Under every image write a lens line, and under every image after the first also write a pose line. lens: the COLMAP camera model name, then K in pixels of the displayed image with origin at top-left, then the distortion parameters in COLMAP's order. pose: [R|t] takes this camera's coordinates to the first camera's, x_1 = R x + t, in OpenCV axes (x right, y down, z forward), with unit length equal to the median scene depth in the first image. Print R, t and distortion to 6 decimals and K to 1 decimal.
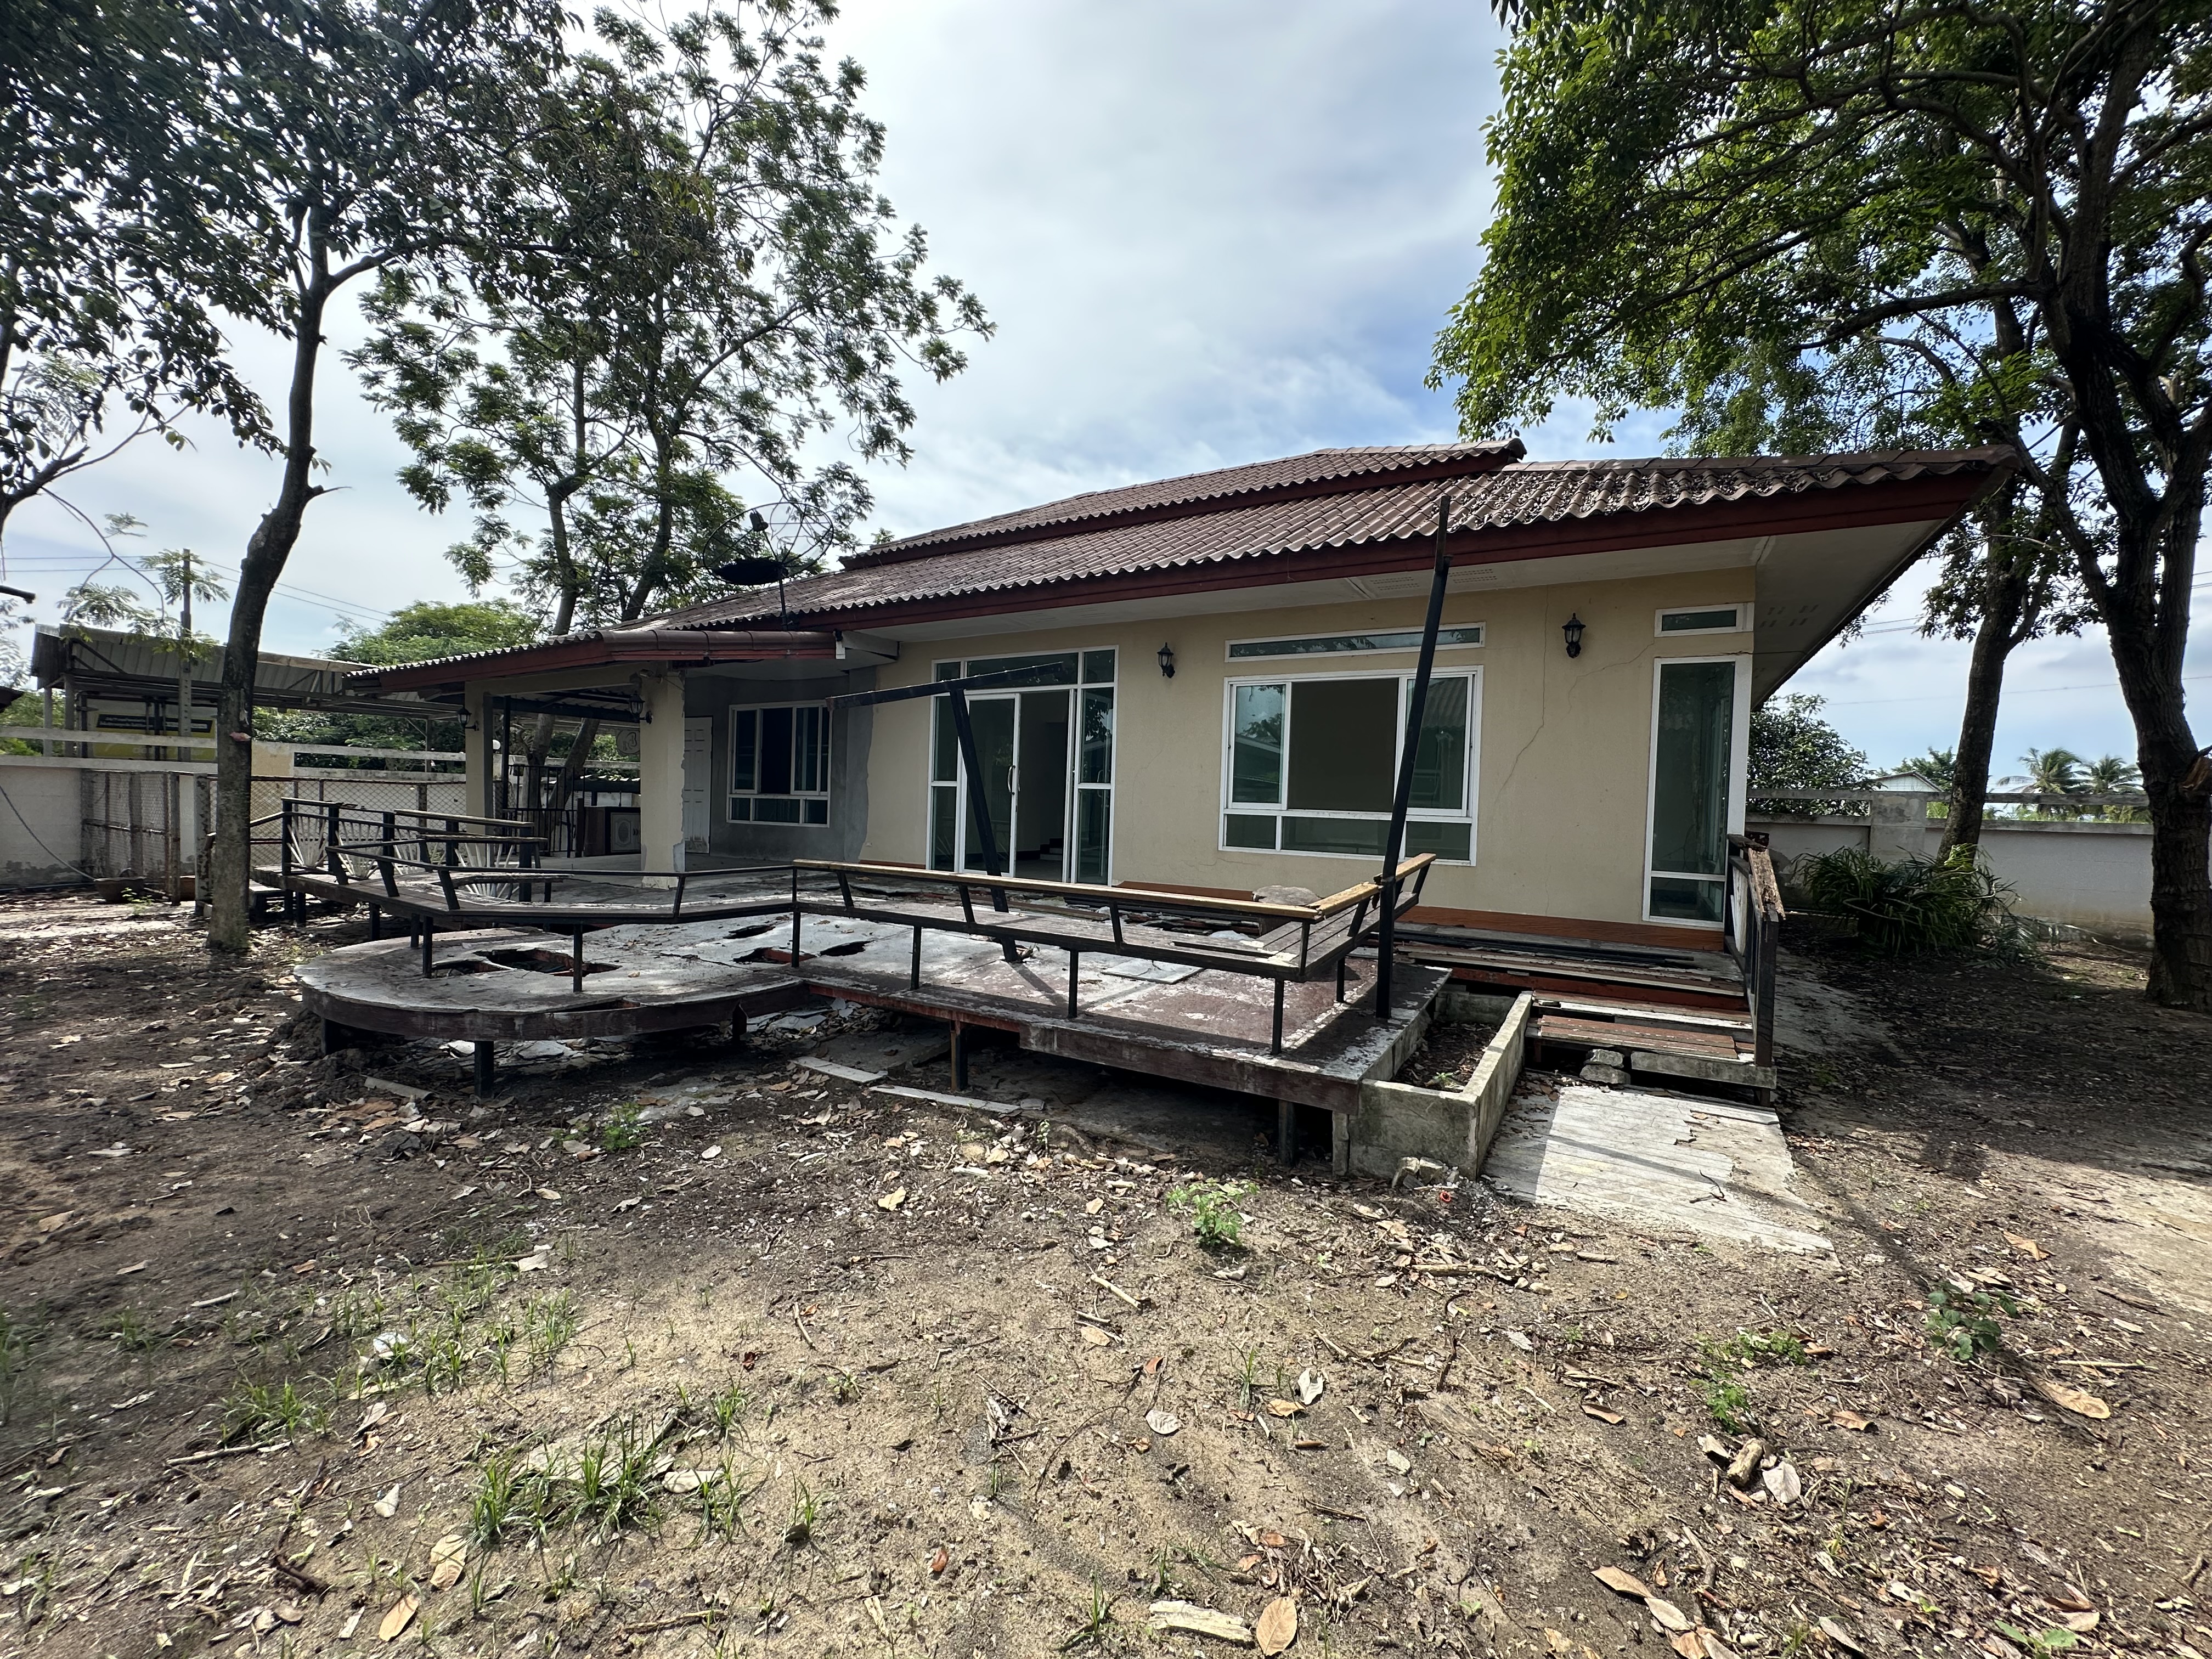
lens RADIAL K [[879.0, 0, 1107.4], [0, 879.0, 824.8], [0, 0, 1]] dist [-0.002103, 0.000061]
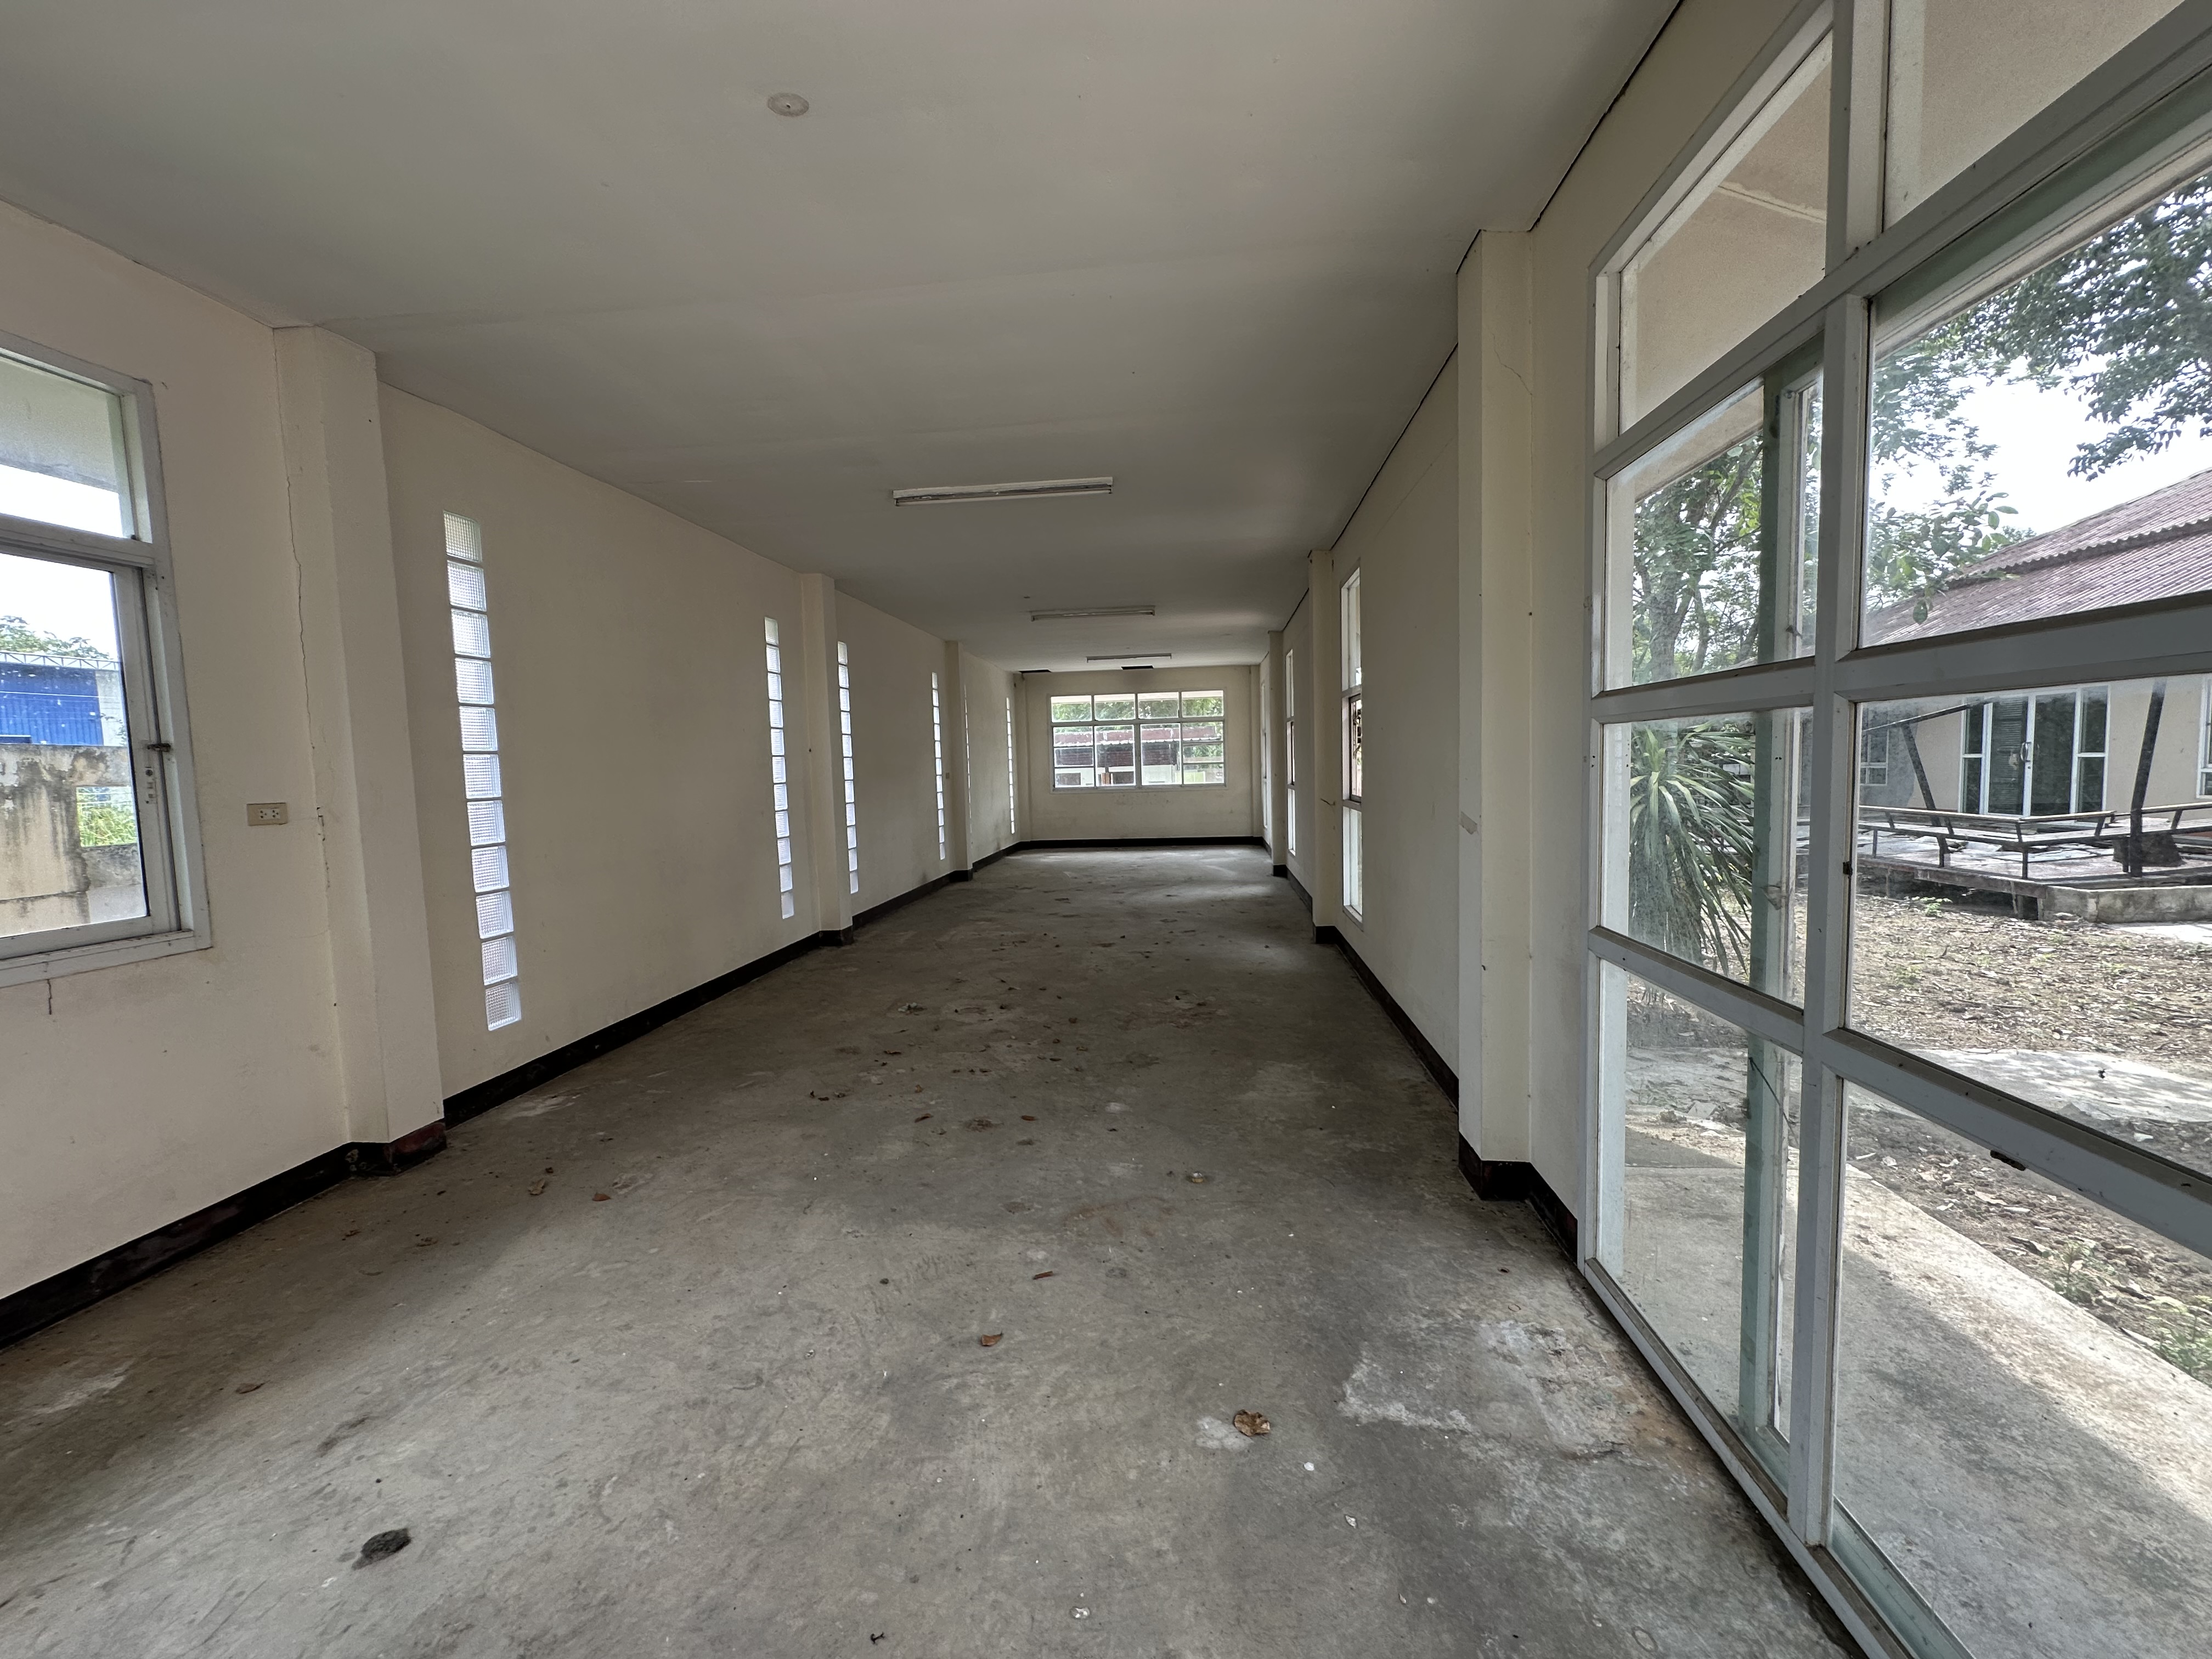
lens RADIAL K [[879.0, 0, 1107.4], [0, 879.0, 824.8], [0, 0, 1]] dist [-0.002103, 0.000061]
pose [[0.423897, 0.021111, -0.905464, 0.543352], [0.018694, 0.999311, 0.032051, -0.005184], [0.905517, -0.030514, 0.423211, -0.960644]]
